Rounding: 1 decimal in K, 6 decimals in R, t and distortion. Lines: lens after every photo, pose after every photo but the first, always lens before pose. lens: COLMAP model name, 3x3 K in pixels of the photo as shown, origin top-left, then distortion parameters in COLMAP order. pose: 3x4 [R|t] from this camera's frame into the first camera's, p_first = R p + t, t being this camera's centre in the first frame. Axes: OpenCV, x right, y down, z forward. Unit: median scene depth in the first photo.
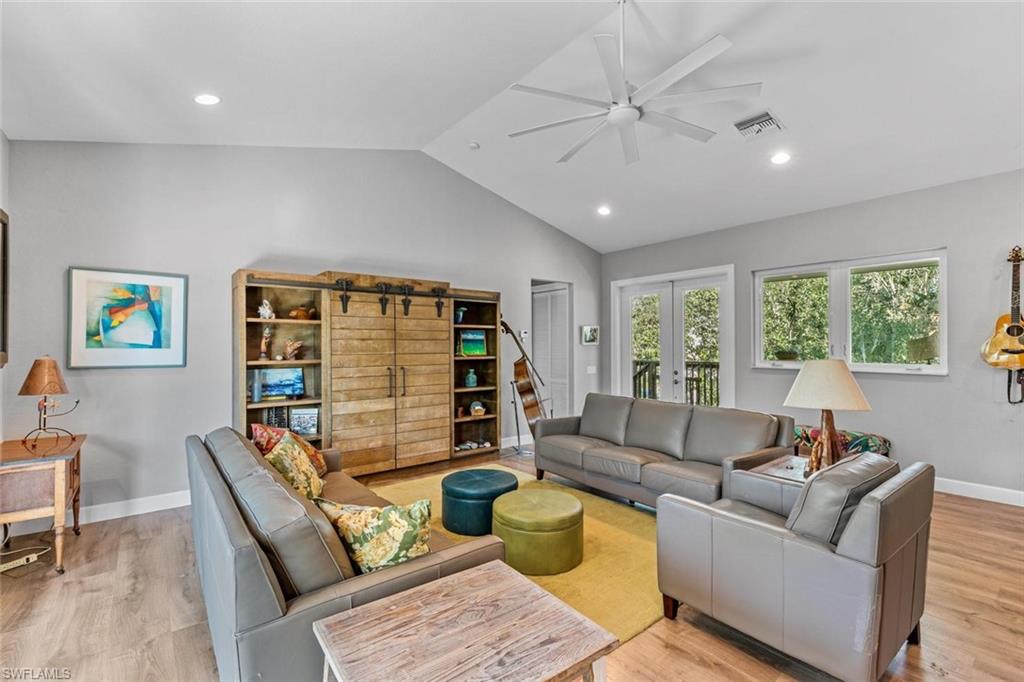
lens RADIAL K [[451.7, 0, 514.2], [0, 451.7, 341.9], [0, 0, 1]] dist [-0.000417, -0.000222]
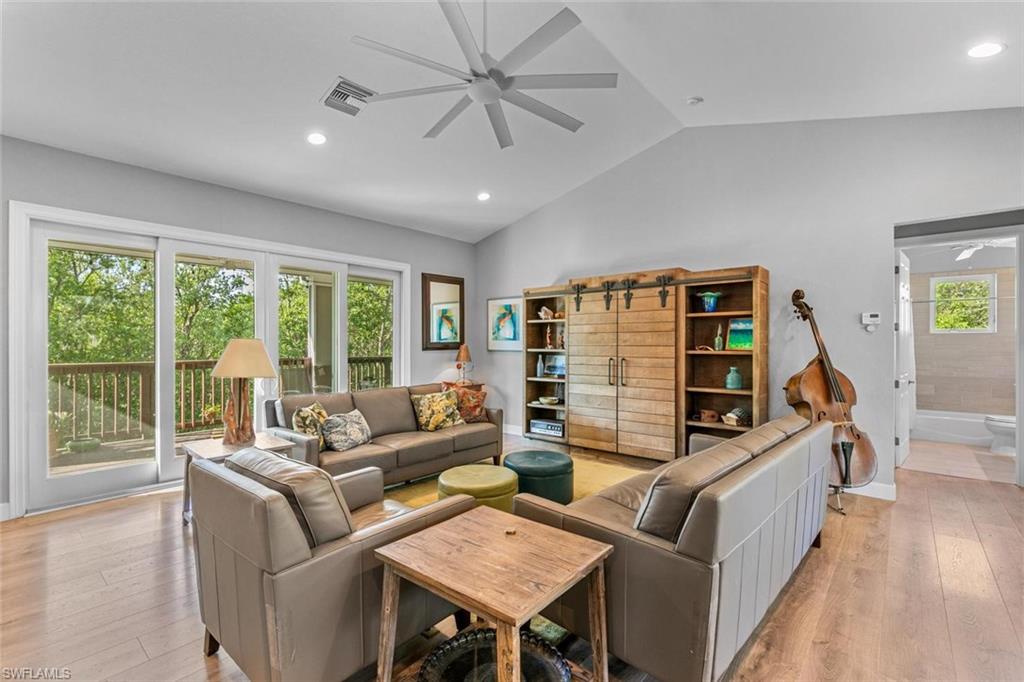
lens RADIAL K [[451.7, 0, 514.2], [0, 451.7, 341.9], [0, 0, 1]] dist [-0.000417, -0.000222]
pose [[0.179642, 0.002638, -0.983729, 0.780508], [0.010435, 0.999935, 0.004587, 0.010443], [0.983677, -0.011089, 0.179602, 0.590690]]
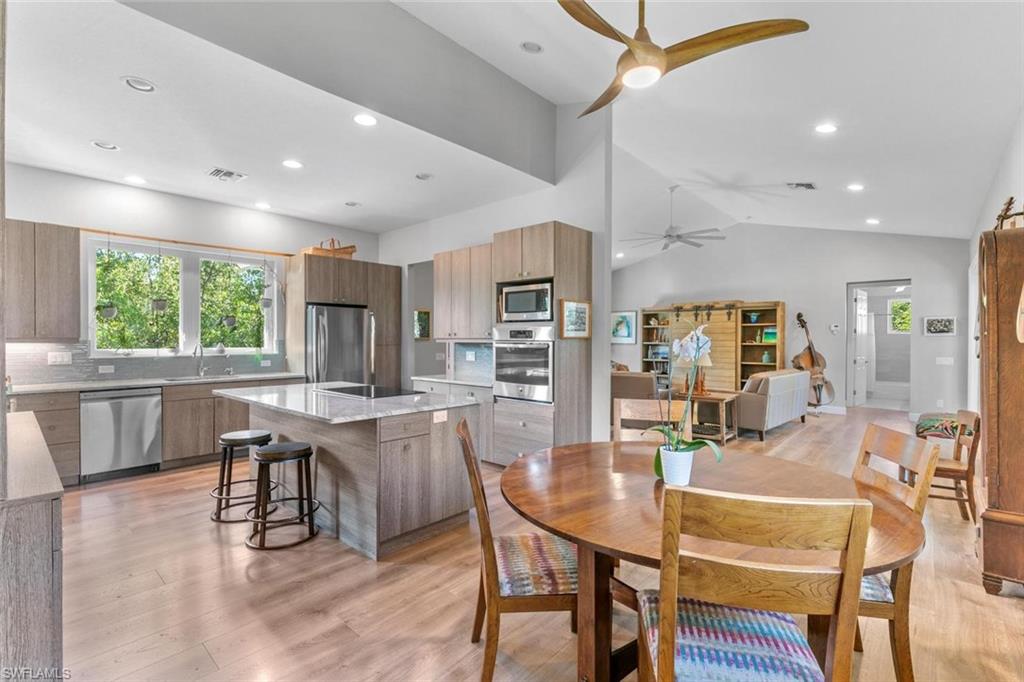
lens RADIAL K [[459.9, 0, 512.0], [0, 459.9, 341.0], [0, 0, 1]] dist [0.000927, -0.000019]
pose [[0.151958, 0.007340, -0.988360, 1.685038], [0.006357, 0.999944, 0.008404, 0.006428], [0.988367, -0.007560, 0.151903, -0.143051]]
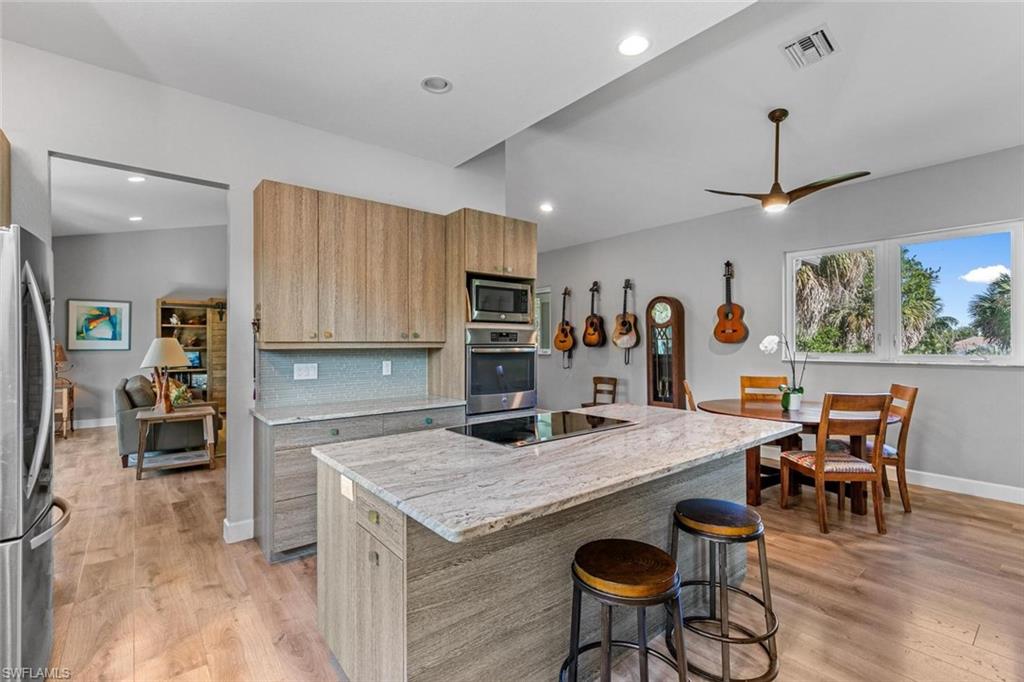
lens RADIAL K [[455.8, 0, 513.2], [0, 455.8, 336.3], [0, 0, 1]] dist [0.002995, 0.000350]
pose [[0.999981, 0.000358, 0.006128, 0.760244], [-0.000340, 0.999995, -0.002997, 0.002173], [-0.006129, 0.002995, 0.999977, -0.809313]]
